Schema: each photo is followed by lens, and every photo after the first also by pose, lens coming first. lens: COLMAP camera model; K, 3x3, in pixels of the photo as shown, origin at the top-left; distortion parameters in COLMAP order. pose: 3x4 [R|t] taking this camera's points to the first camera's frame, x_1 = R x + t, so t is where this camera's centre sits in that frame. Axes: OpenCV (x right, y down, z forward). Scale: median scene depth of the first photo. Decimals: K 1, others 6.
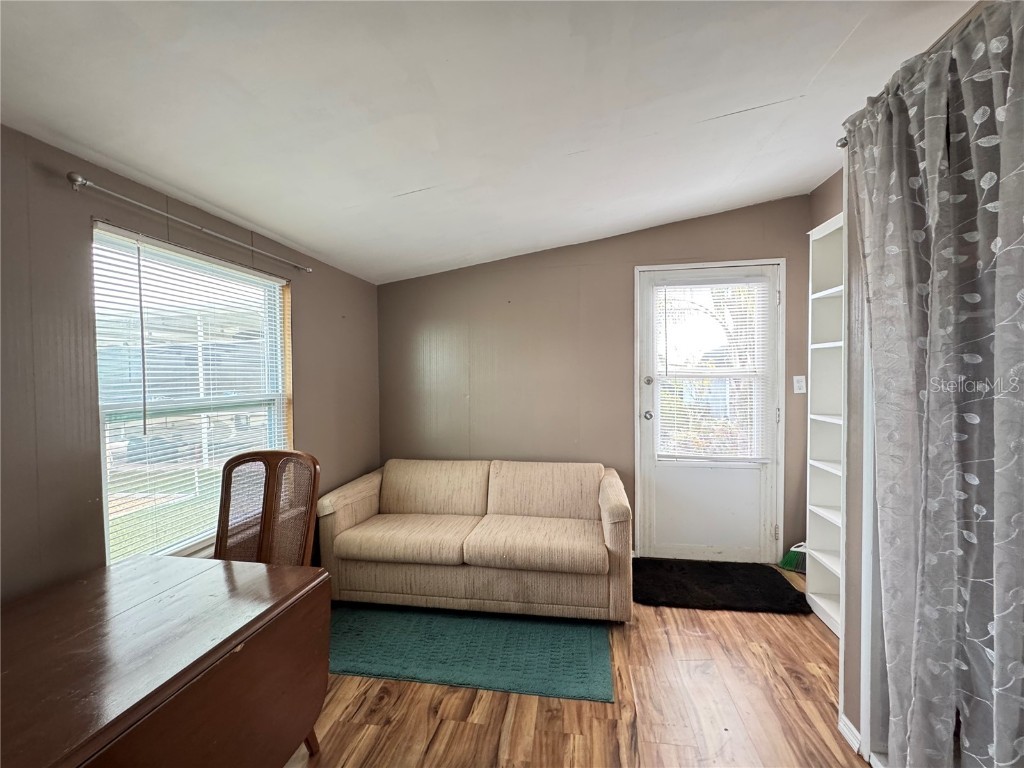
lens RADIAL K [[410.4, 0, 511.9], [0, 410.4, 382.9], [0, 0, 1]] dist [-0.002809, 0.000170]
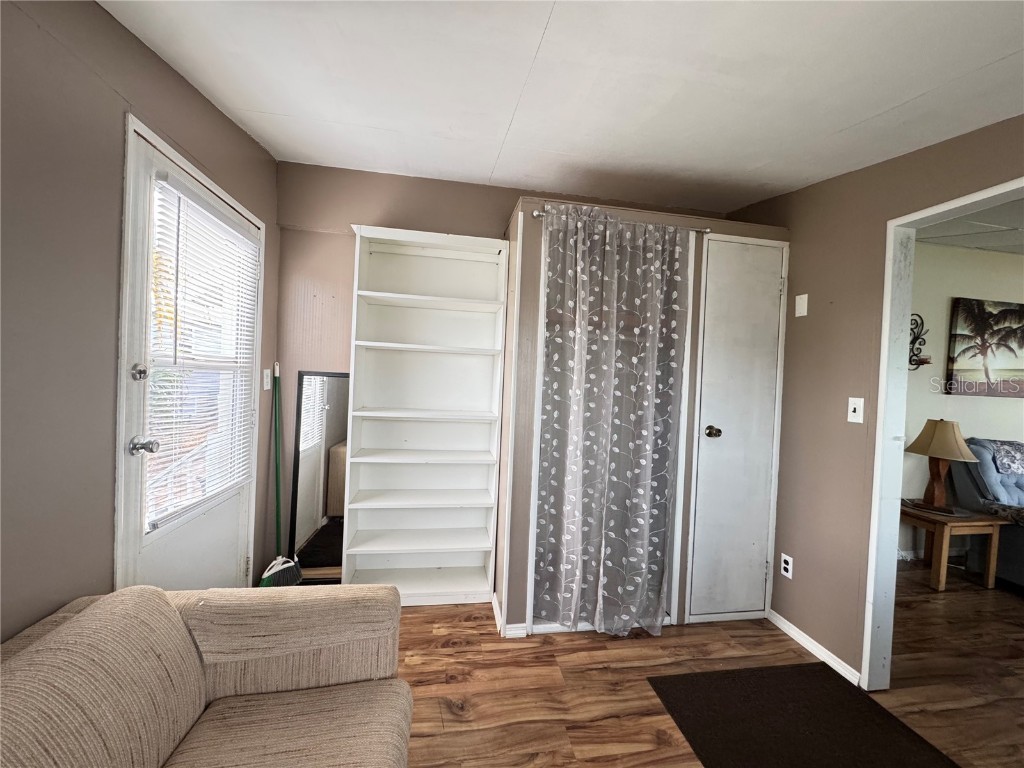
lens RADIAL K [[410.4, 0, 511.9], [0, 410.4, 382.9], [0, 0, 1]] dist [-0.002809, 0.000170]
pose [[-0.329855, -0.008884, 0.943990, -0.252962], [-0.018457, 0.999825, 0.002960, -0.002975], [-0.943851, -0.016447, -0.329961, 0.752655]]
